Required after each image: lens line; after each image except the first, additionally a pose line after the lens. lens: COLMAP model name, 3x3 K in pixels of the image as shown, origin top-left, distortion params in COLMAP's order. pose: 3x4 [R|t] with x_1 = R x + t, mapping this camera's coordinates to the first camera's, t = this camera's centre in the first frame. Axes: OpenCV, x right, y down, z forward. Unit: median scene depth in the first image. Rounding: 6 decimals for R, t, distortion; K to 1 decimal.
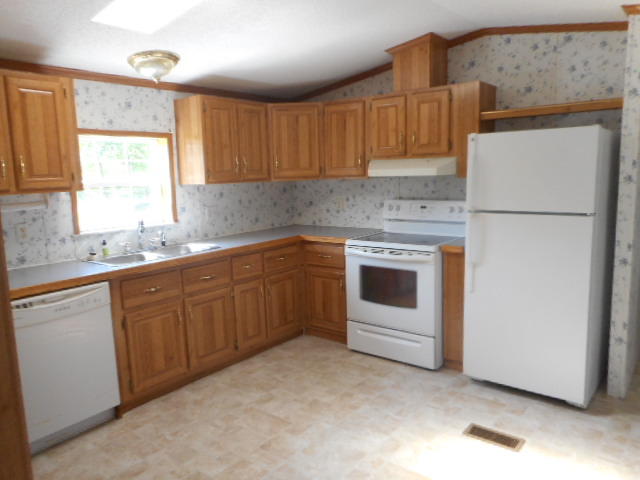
lens RADIAL K [[475.8, 0, 320.0], [0, 475.8, 240.0], [0, 0, 1]] dist [-0.008735, 0.000902]
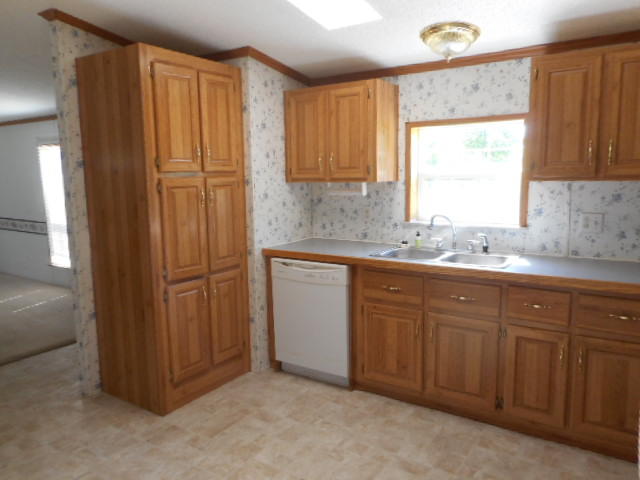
lens RADIAL K [[475.8, 0, 320.0], [0, 475.8, 240.0], [0, 0, 1]] dist [-0.008735, 0.000902]
pose [[0.077172, 0.171449, -0.982166, 0.536203], [-0.123574, 0.979153, 0.161213, -0.121563], [0.989330, 0.108929, 0.096749, 0.711661]]
